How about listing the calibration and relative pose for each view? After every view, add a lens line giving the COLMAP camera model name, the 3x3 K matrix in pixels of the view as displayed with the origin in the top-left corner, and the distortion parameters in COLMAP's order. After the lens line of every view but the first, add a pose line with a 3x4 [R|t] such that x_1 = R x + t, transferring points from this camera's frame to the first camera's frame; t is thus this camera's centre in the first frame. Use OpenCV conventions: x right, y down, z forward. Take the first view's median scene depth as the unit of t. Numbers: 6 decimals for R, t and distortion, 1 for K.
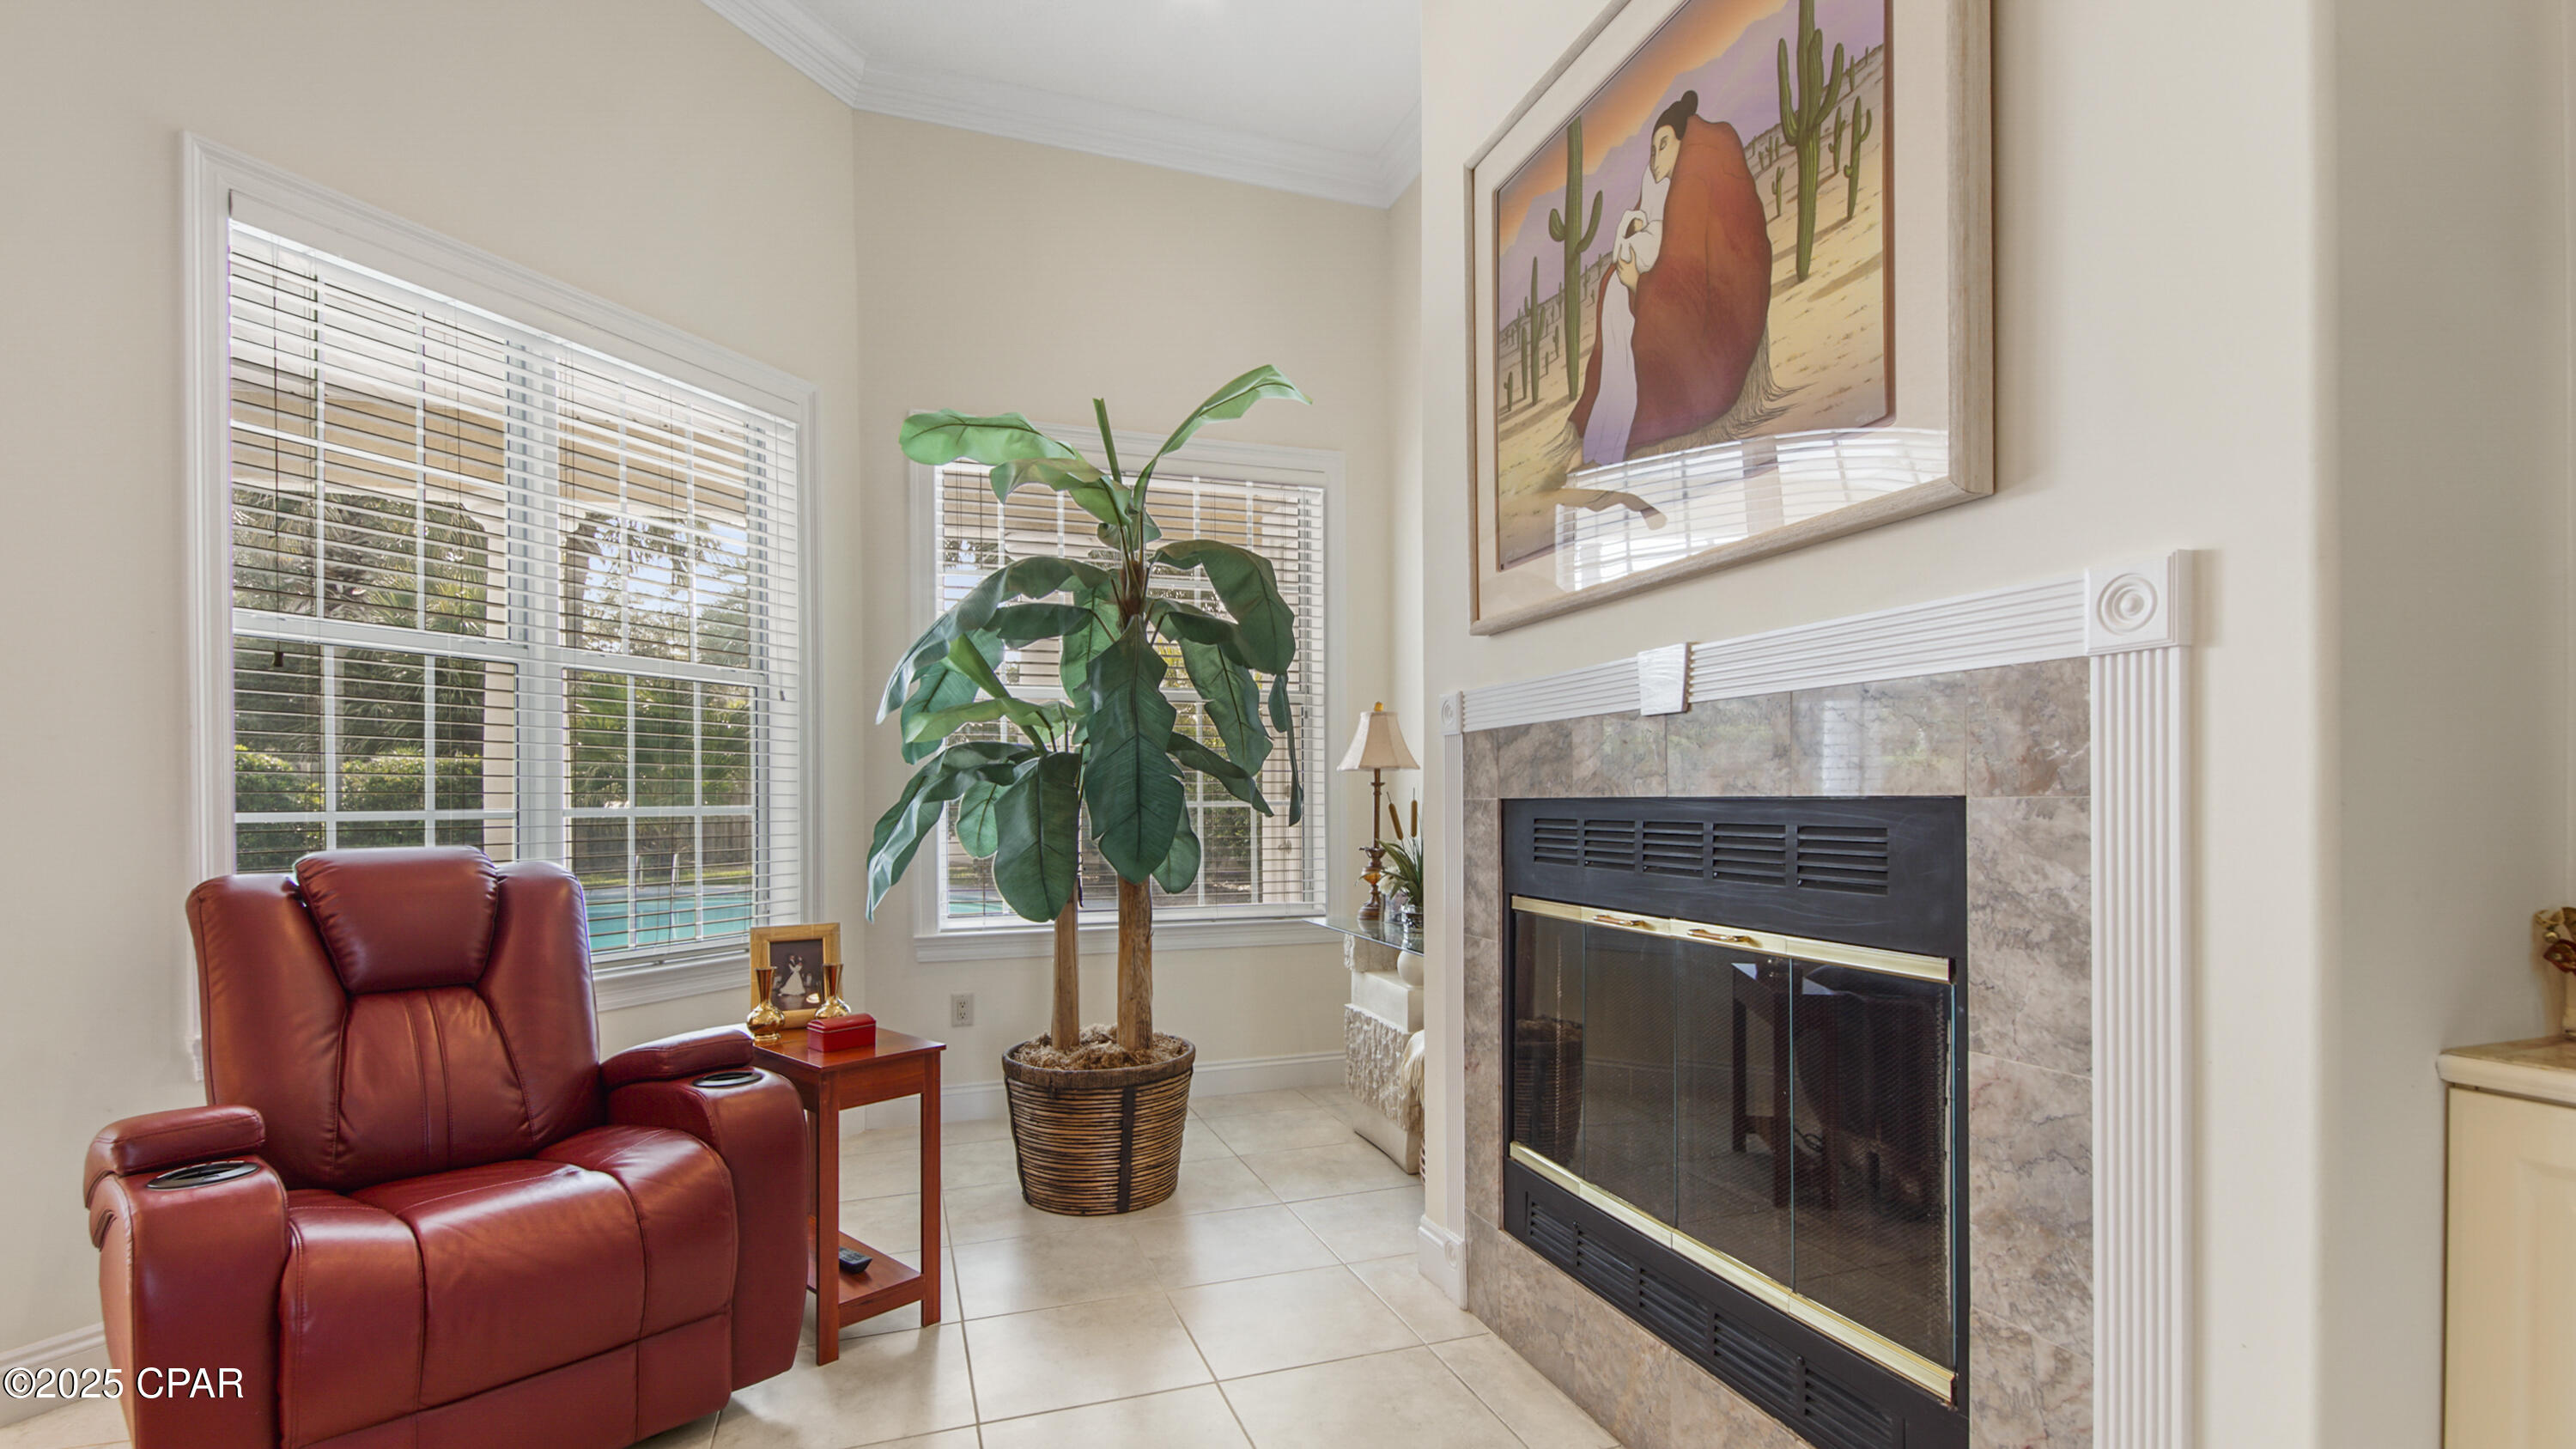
lens RADIAL K [[1155.1, 0, 1288.8], [0, 1155.1, 809.1], [0, 0, 1]] dist [0.039667, -0.020743]
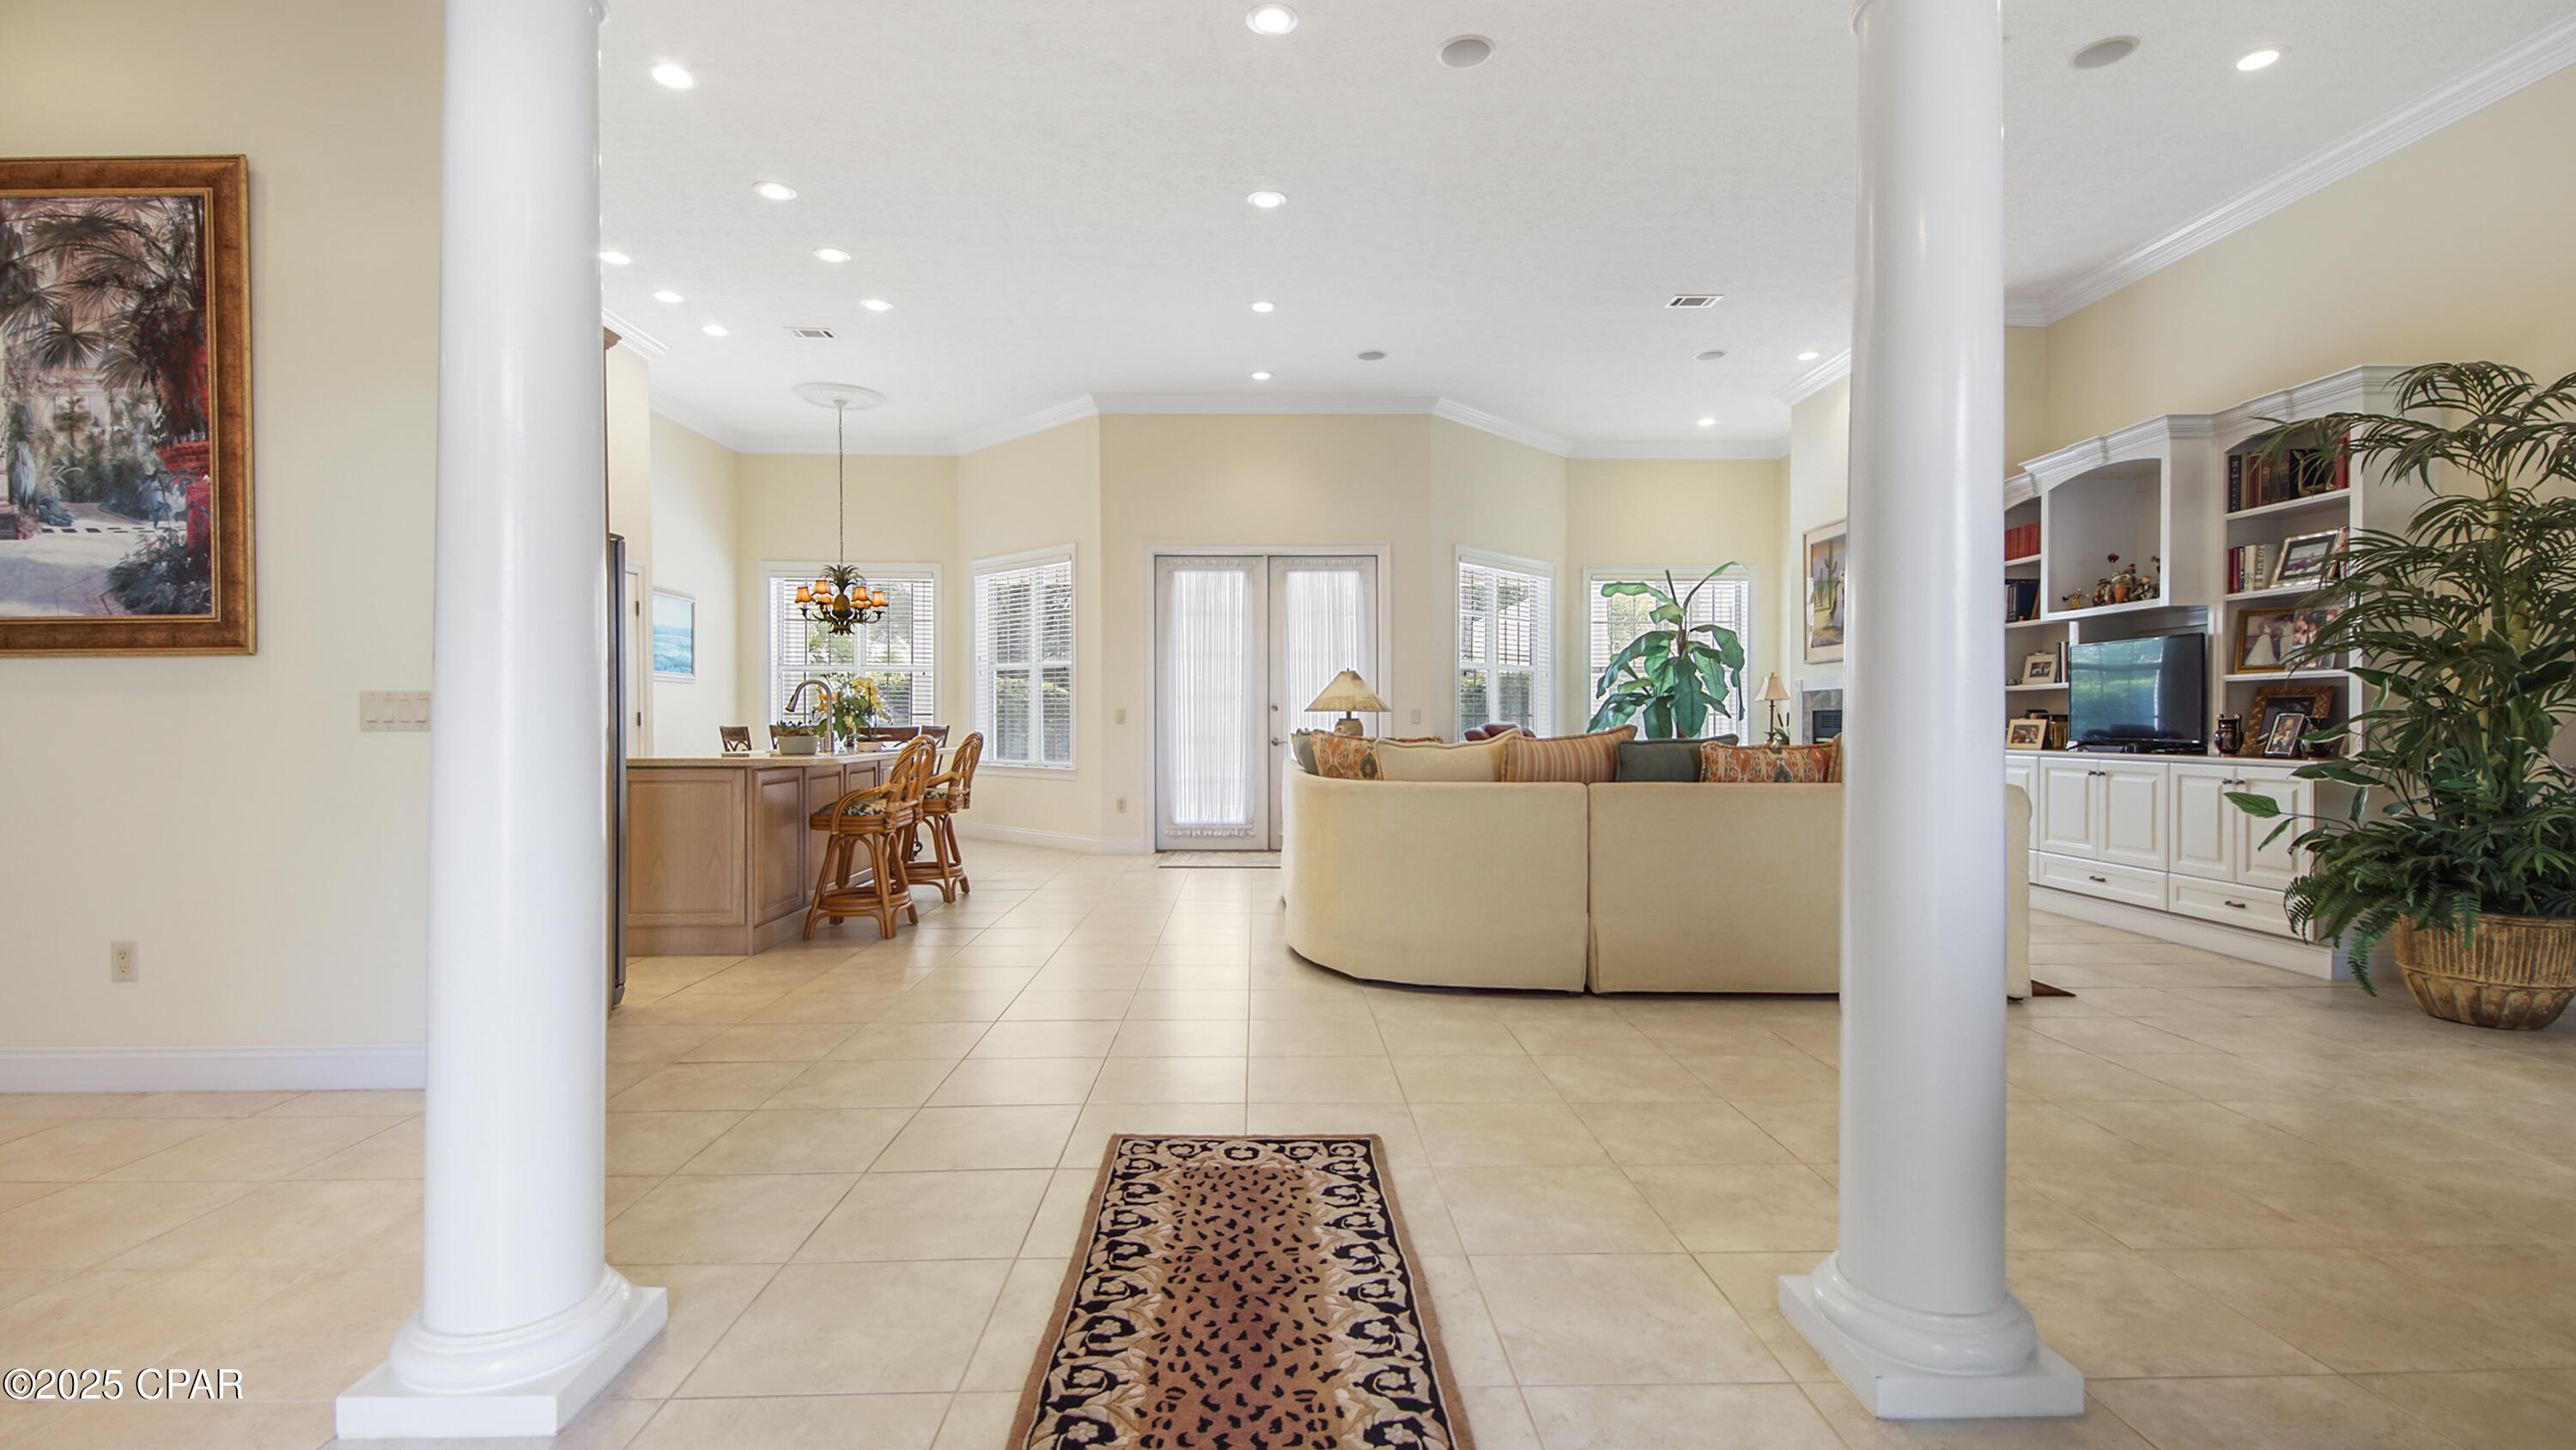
lens RADIAL K [[1152.0, 0, 1312.8], [0, 1152.0, 734.0], [0, 0, 1]] dist [0.038833, -0.025747]
pose [[0.958716, 0.007840, -0.284257, -0.260188], [-0.006859, 0.999967, 0.004447, 0.054487], [0.284282, -0.002314, 0.958738, -2.690892]]
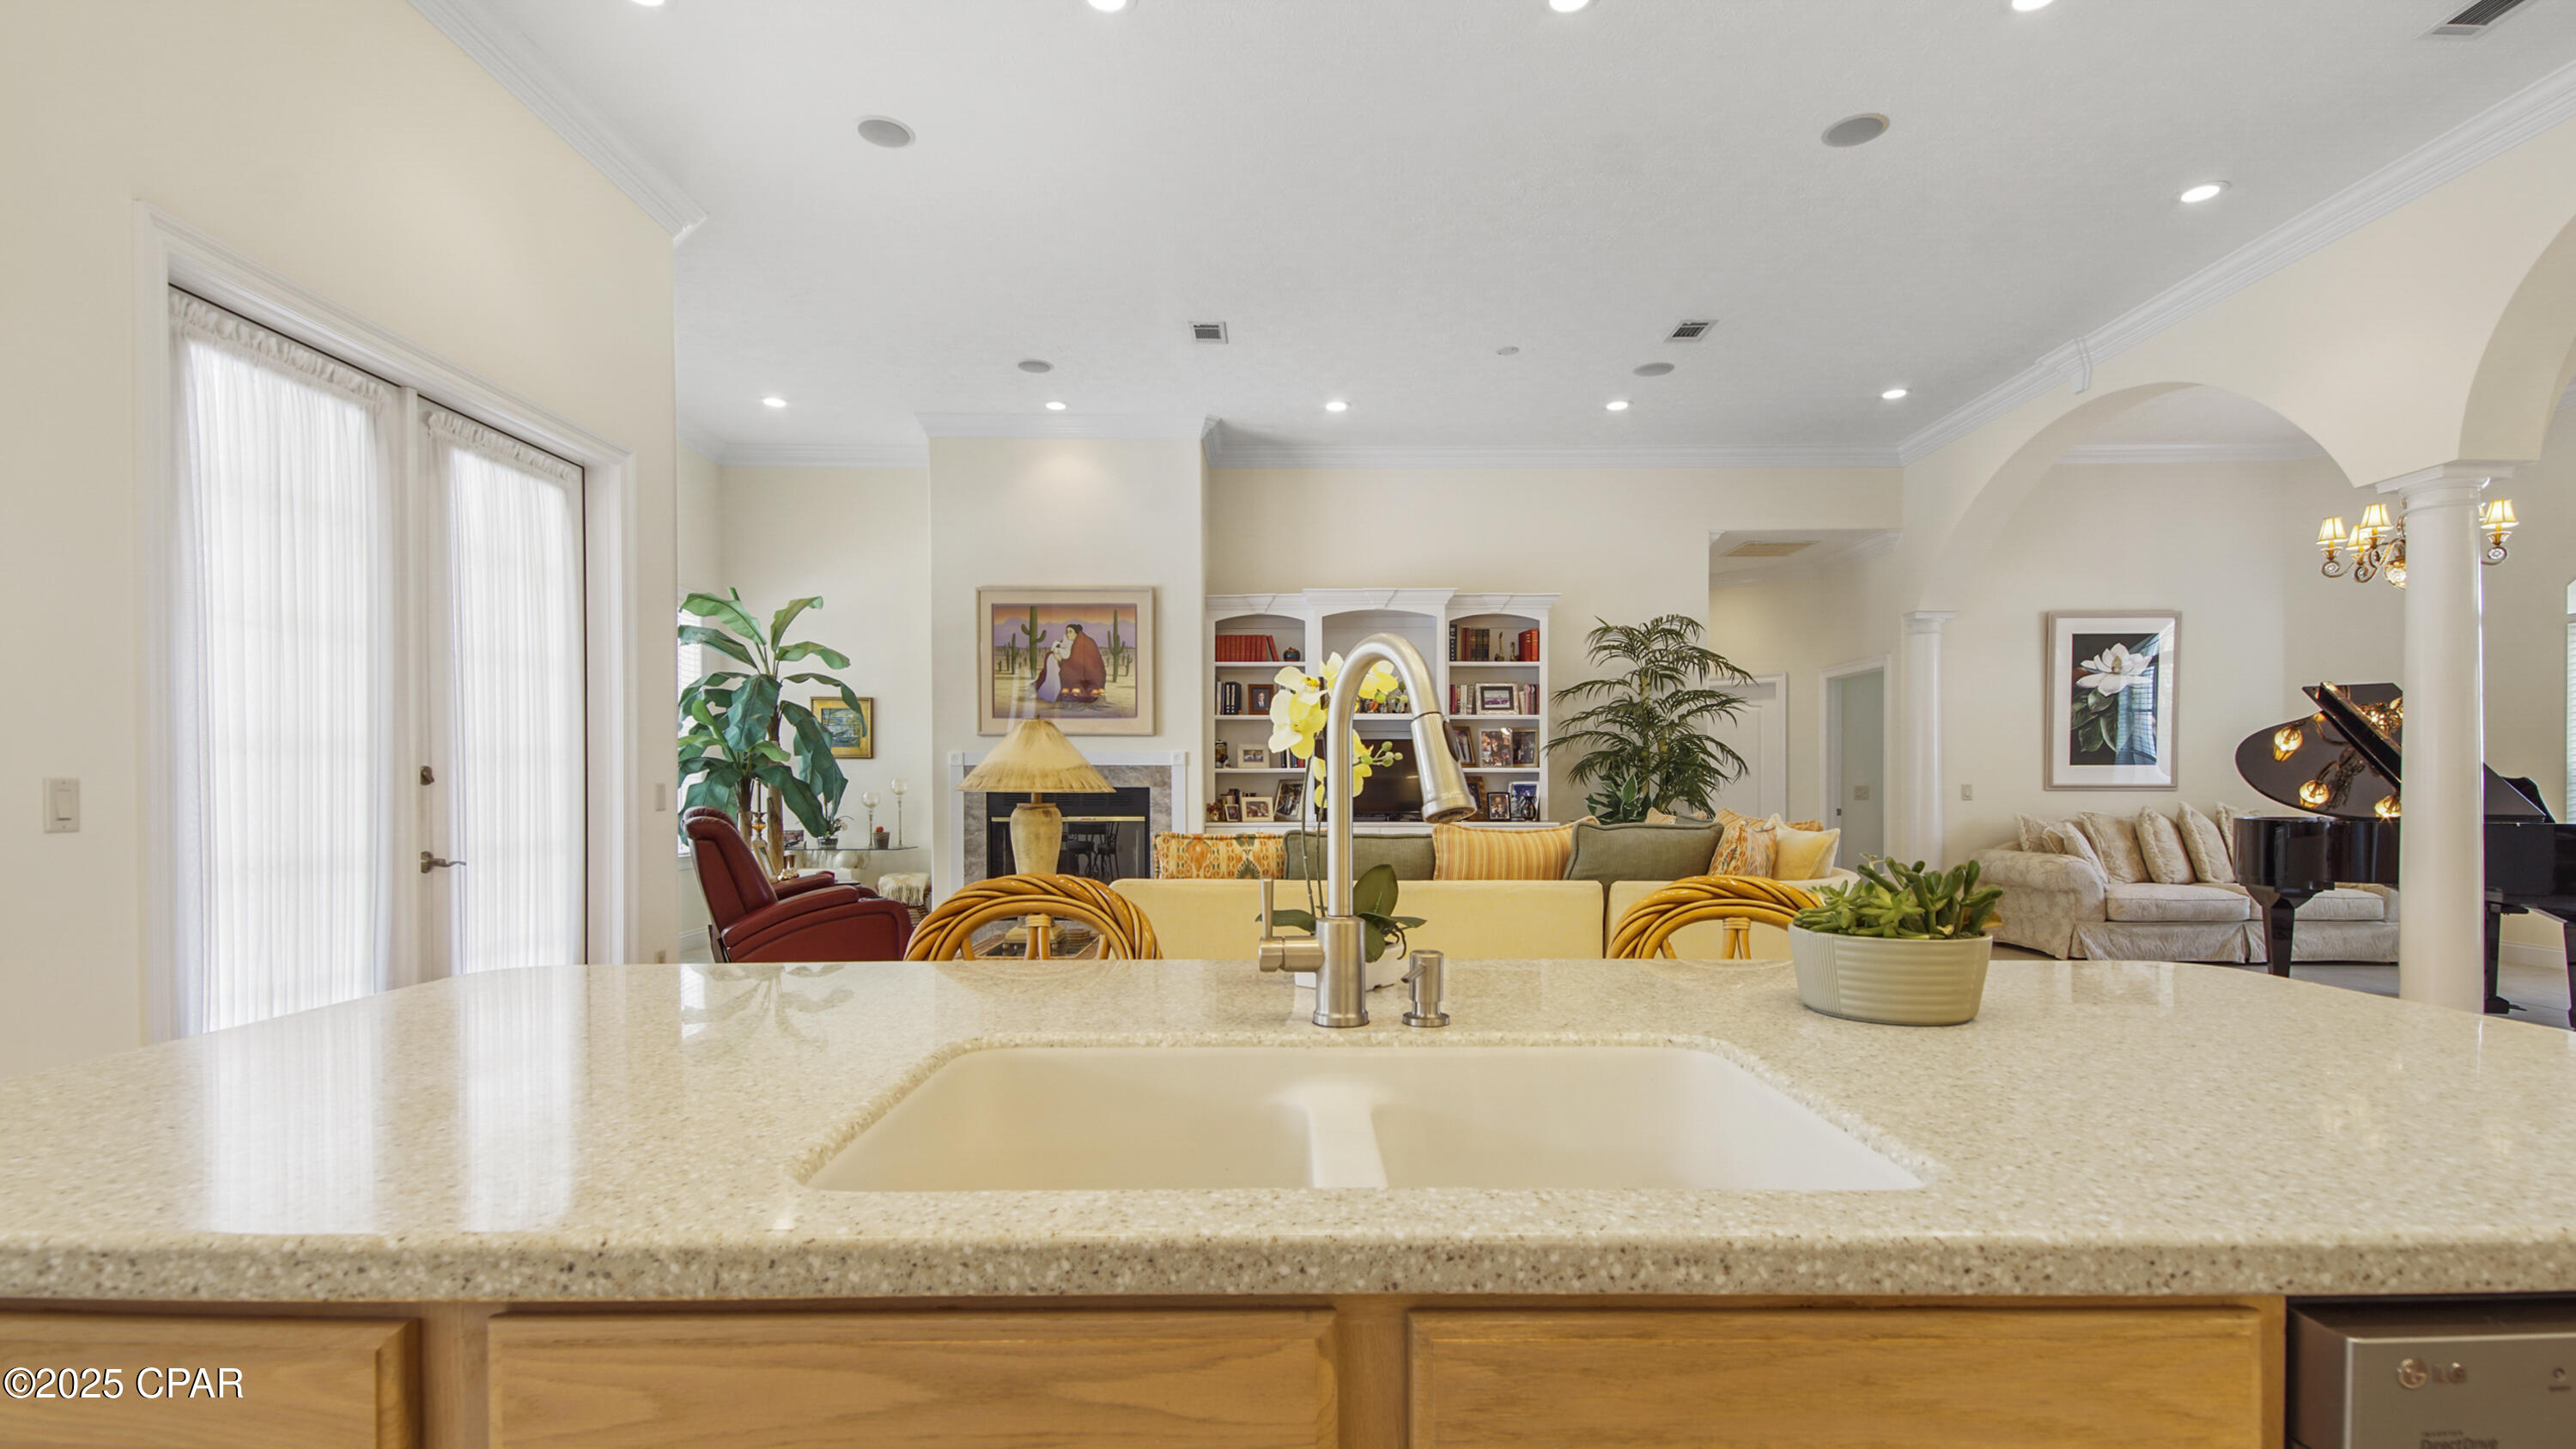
lens RADIAL K [[1146.4, 0, 1282.5], [0, 1146.4, 781.1], [0, 0, 1]] dist [0.050182, -0.025805]
pose [[0.321357, 0.010150, 0.946904, -2.430135], [0.007183, 0.999888, -0.013156, 0.020282], [-0.946931, 0.011029, 0.321248, -0.757886]]
